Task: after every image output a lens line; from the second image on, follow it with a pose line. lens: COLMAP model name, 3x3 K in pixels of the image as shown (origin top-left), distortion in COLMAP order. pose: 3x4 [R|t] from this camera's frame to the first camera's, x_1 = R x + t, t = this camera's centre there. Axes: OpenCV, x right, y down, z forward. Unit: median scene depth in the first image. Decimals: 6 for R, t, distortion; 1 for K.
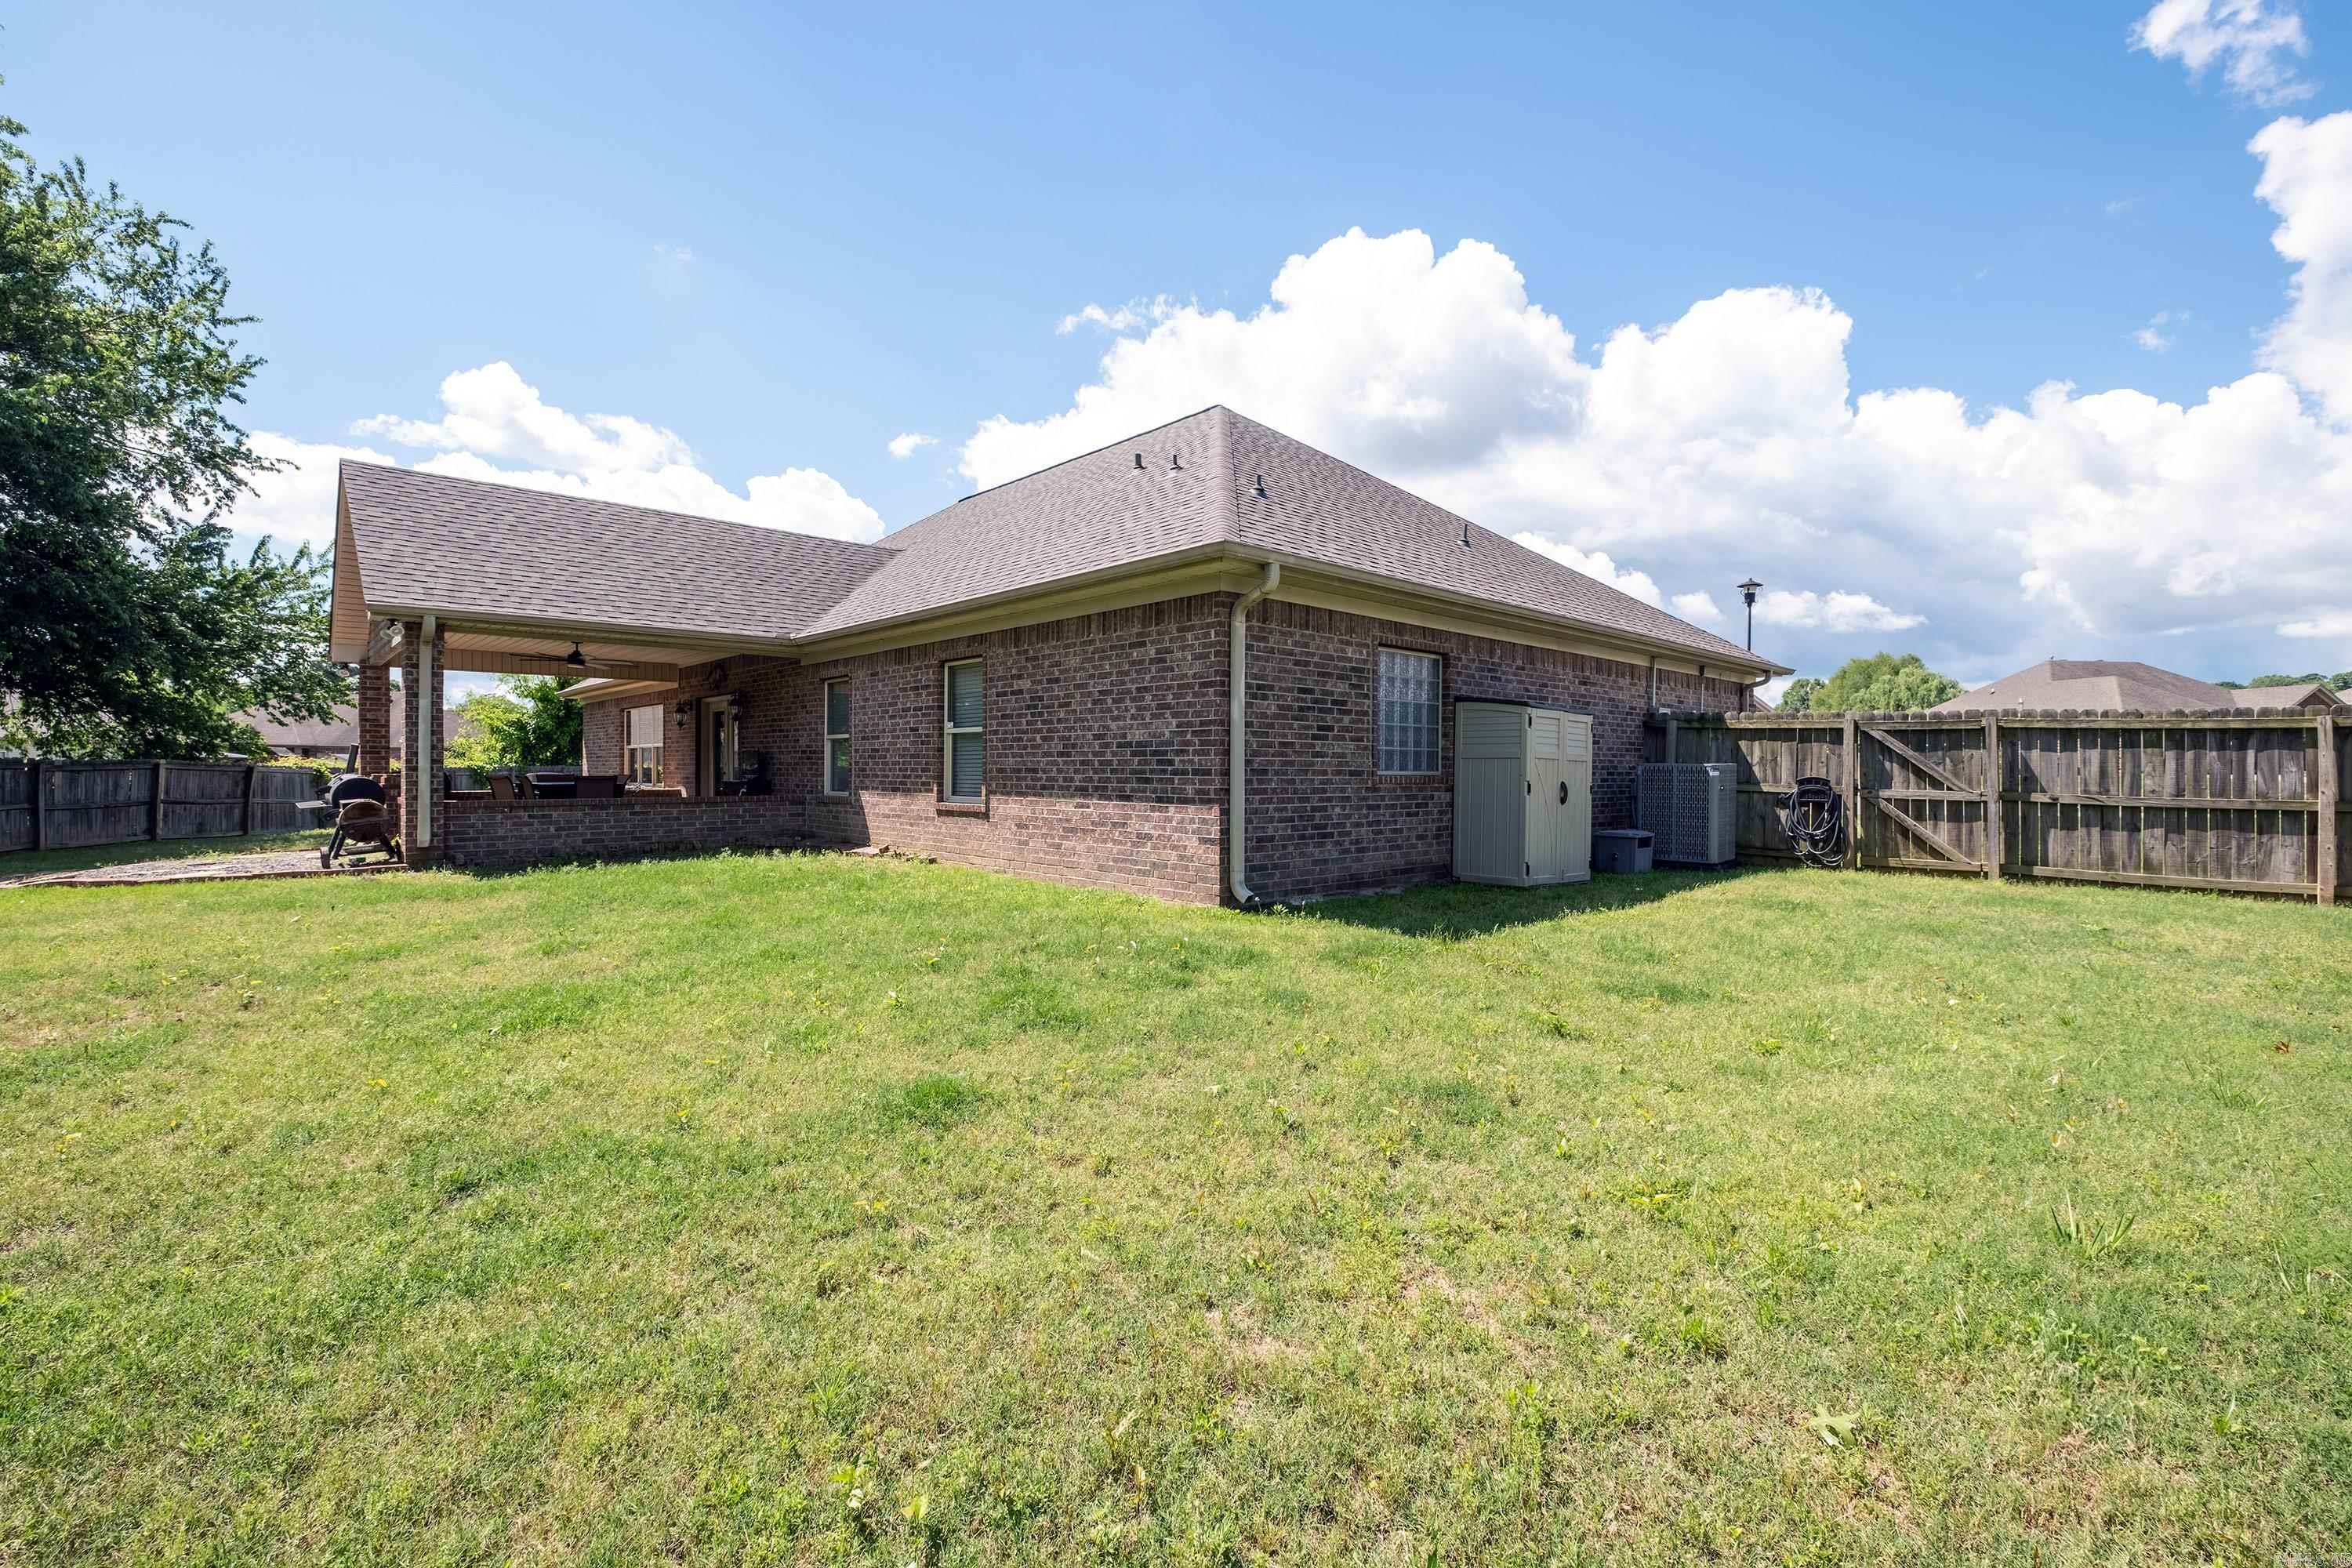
lens RADIAL K [[997.9, 0, 1176.5], [0, 997.9, 780.6], [0, 0, 1]] dist [0.003310, 0.000362]
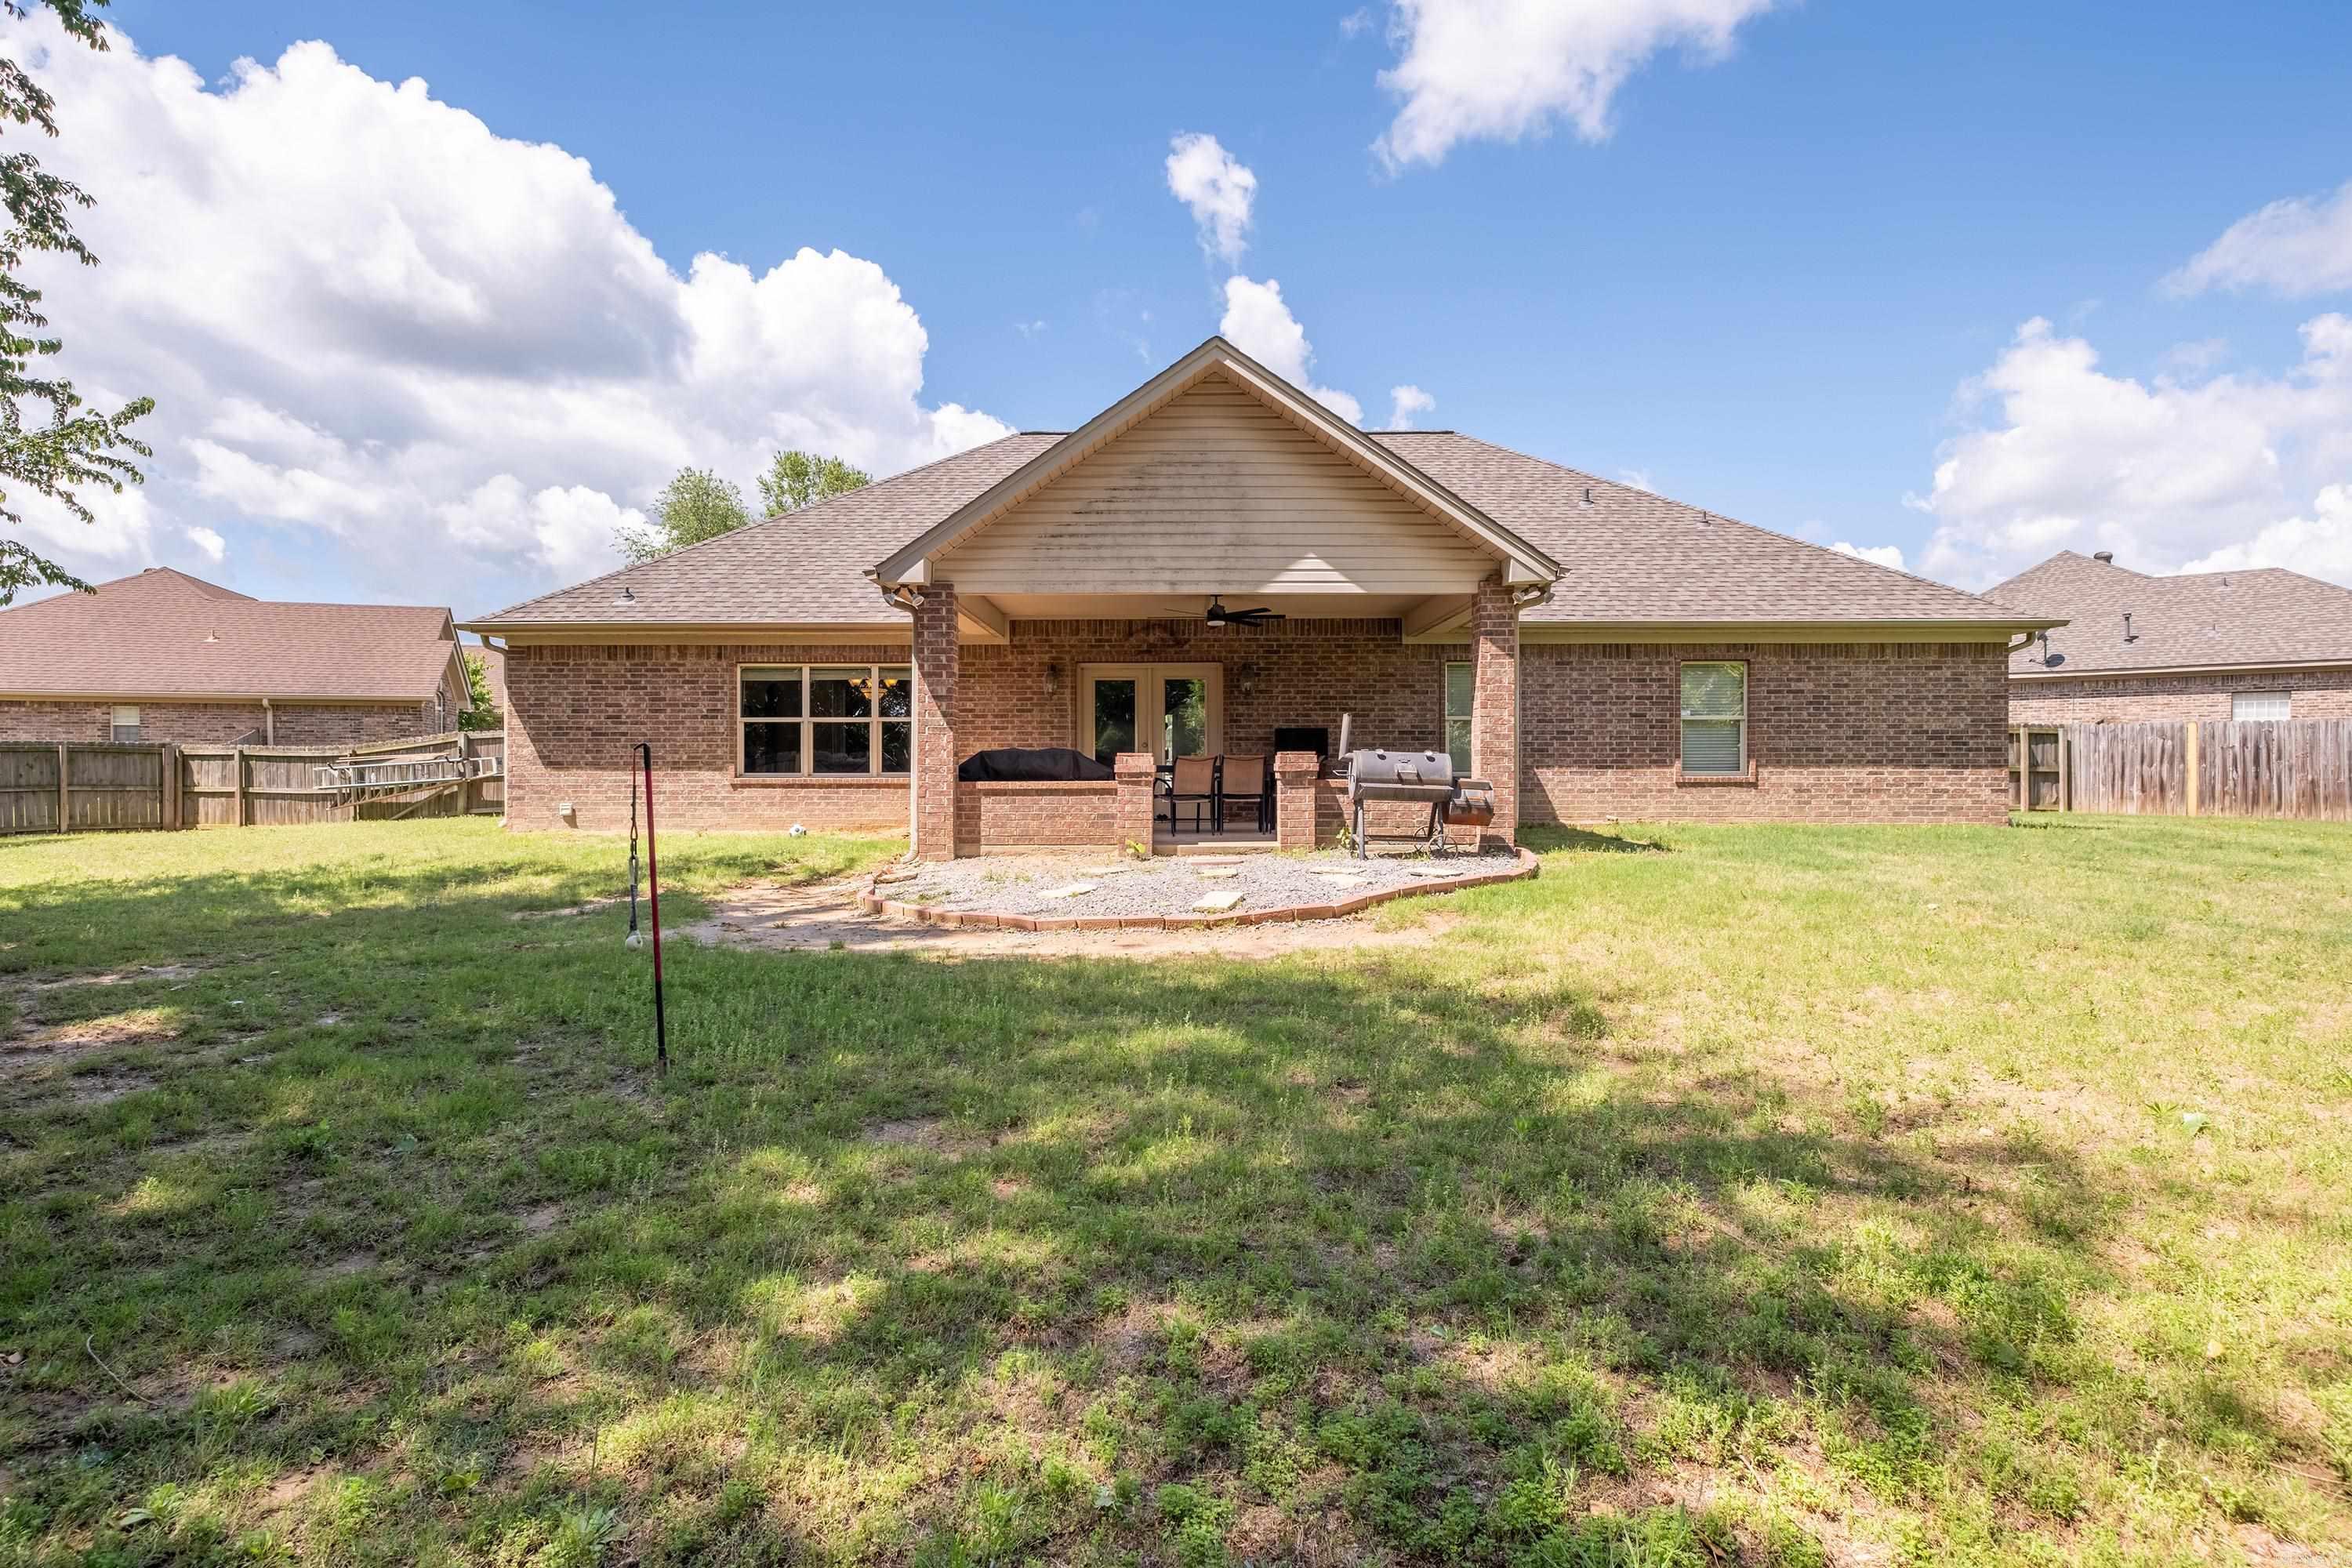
lens RADIAL K [[1159.1, 0, 1166.9], [0, 1159.1, 771.2], [0, 0, 1]] dist [-0.012873, 0.000683]
pose [[0.684060, -0.006992, 0.729393, -2.112477], [0.011902, 0.999928, -0.001578, 0.013533], [-0.729329, 0.009761, 0.684094, 0.620474]]
